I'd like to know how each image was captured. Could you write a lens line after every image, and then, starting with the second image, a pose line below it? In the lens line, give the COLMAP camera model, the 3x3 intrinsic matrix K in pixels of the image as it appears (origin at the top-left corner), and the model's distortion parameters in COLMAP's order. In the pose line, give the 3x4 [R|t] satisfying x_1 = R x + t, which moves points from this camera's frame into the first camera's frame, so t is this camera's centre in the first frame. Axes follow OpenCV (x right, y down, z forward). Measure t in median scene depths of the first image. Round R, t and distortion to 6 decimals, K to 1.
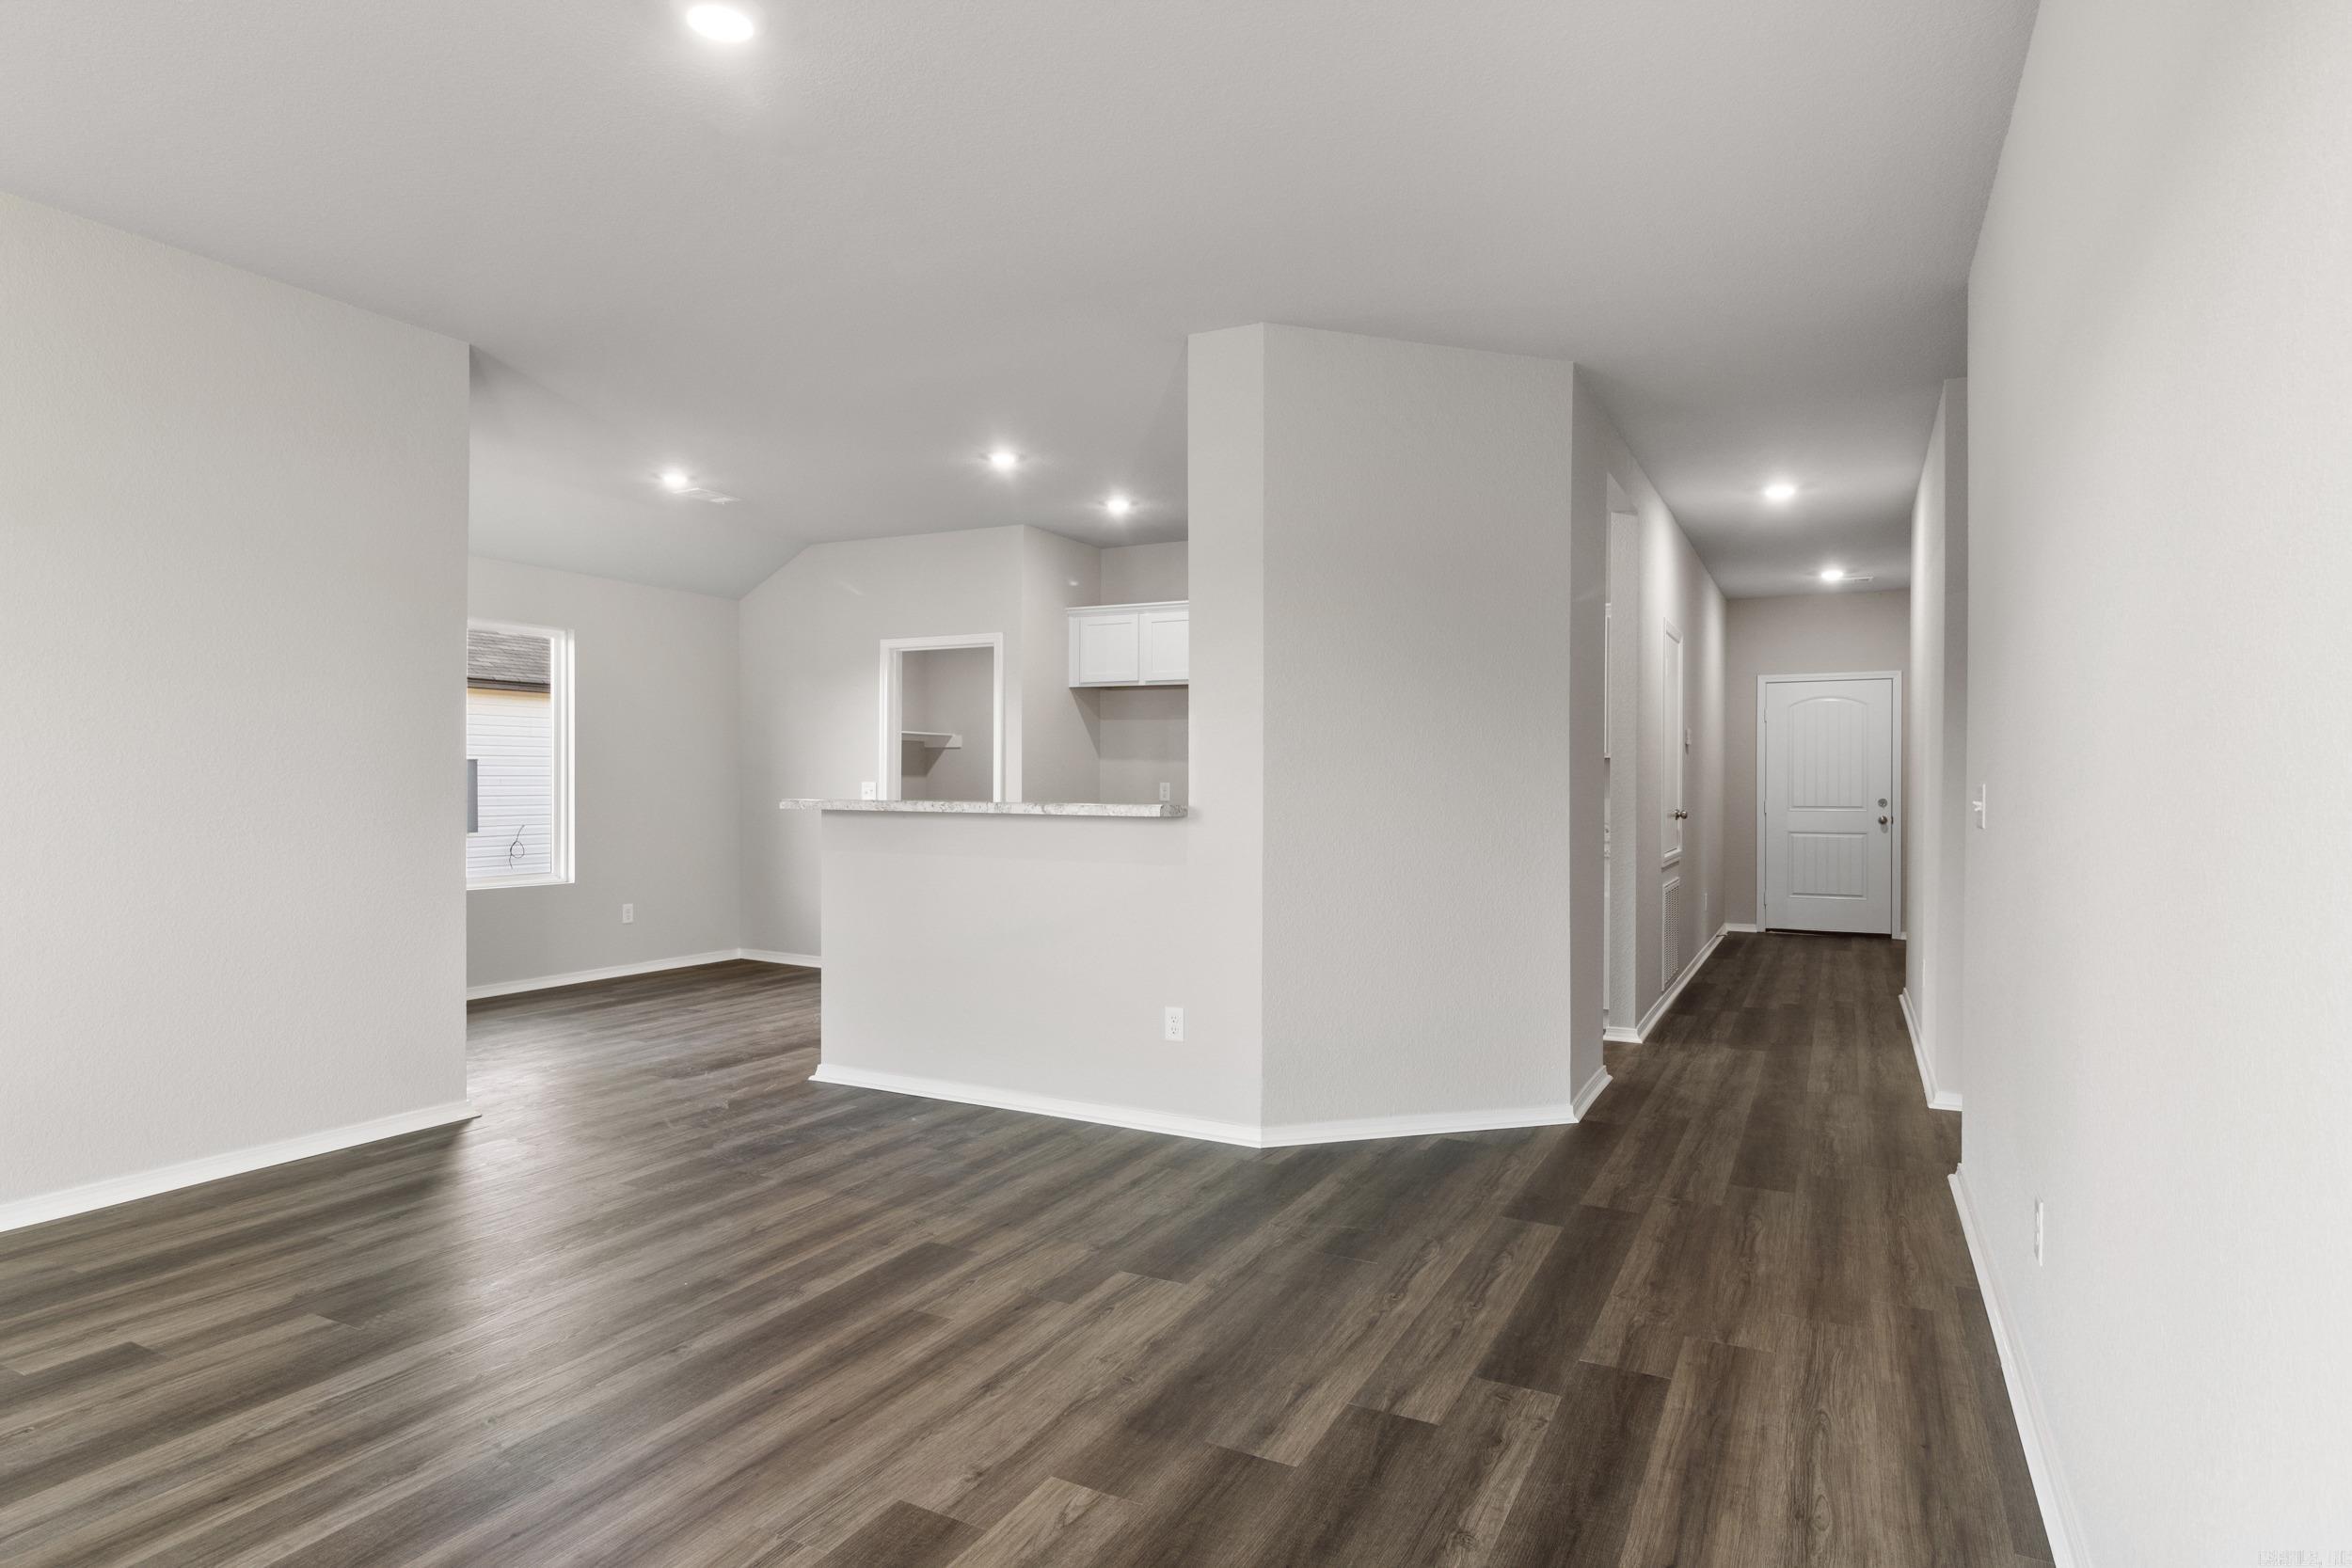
lens RADIAL K [[1268.4, 0, 1190.5], [0, 1268.4, 788.1], [0, 0, 1]] dist [0.000461, 0.001330]
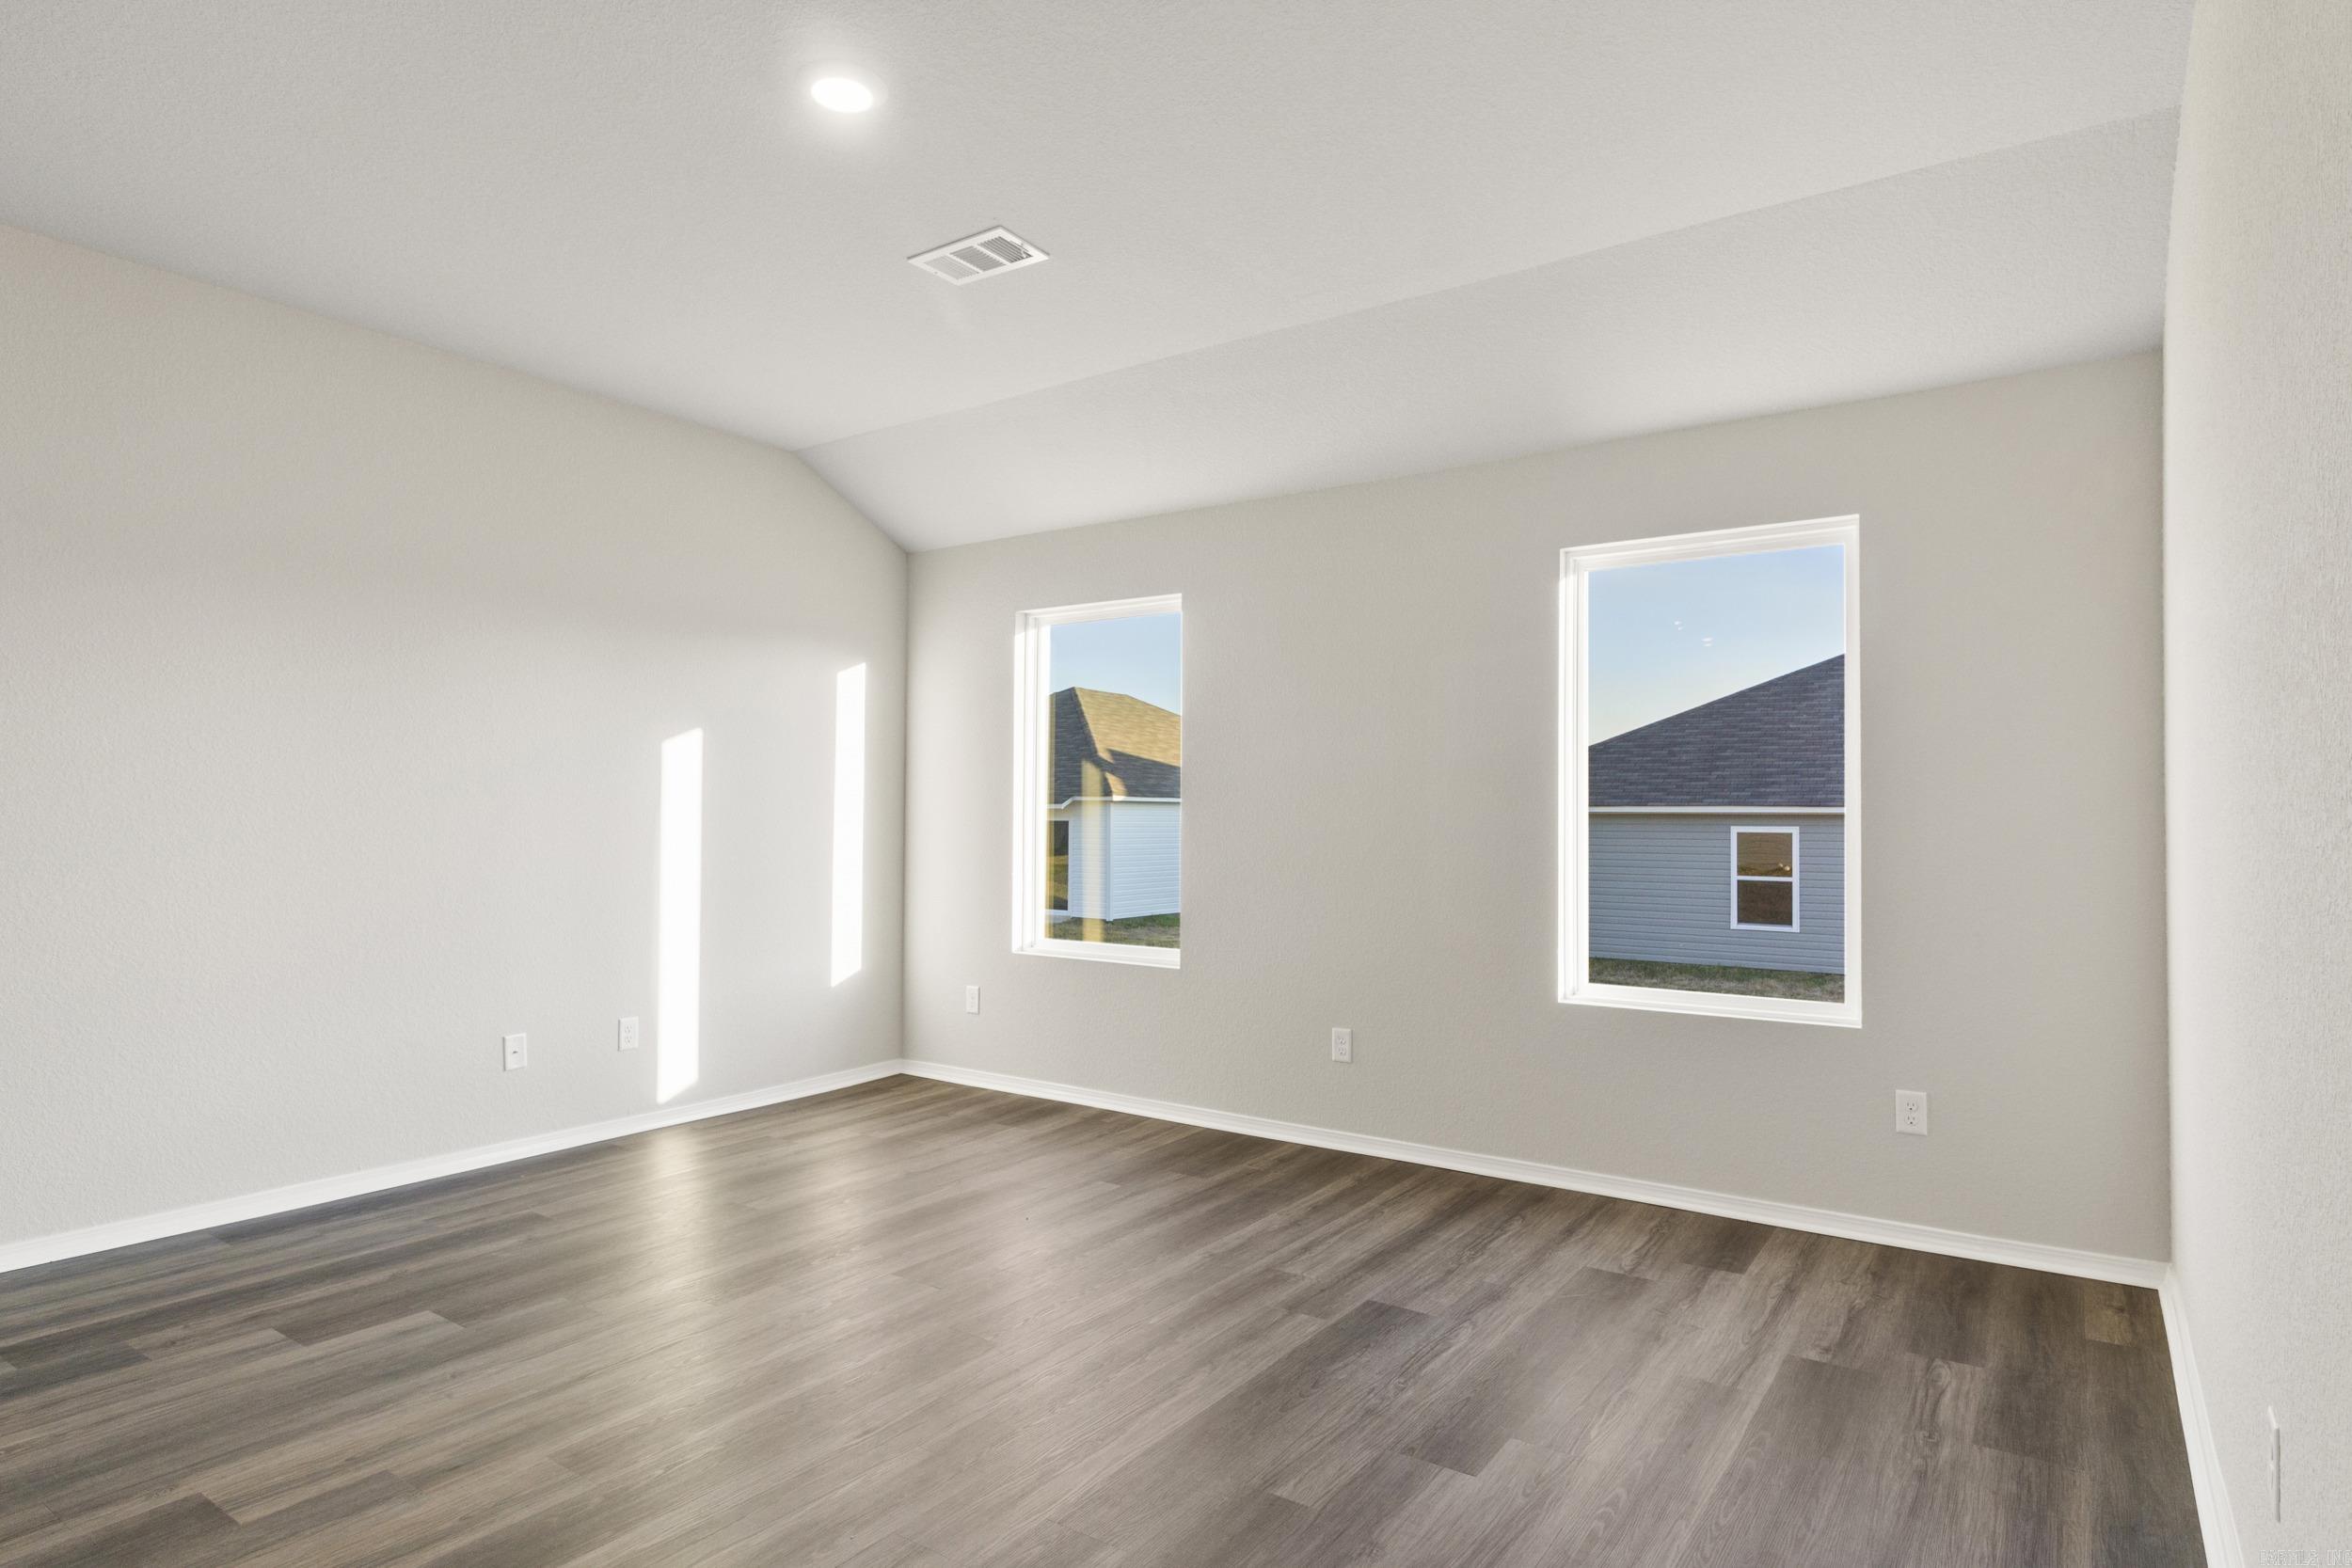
lens RADIAL K [[1268.4, 0, 1198.4], [0, 1268.4, 819.5], [0, 0, 1]] dist [0.000461, 0.001330]
pose [[-0.992165, -0.013065, 0.124247, -0.549947], [-0.012362, 0.999903, 0.006433, -0.008193], [-0.124319, 0.004846, -0.992230, 1.371392]]
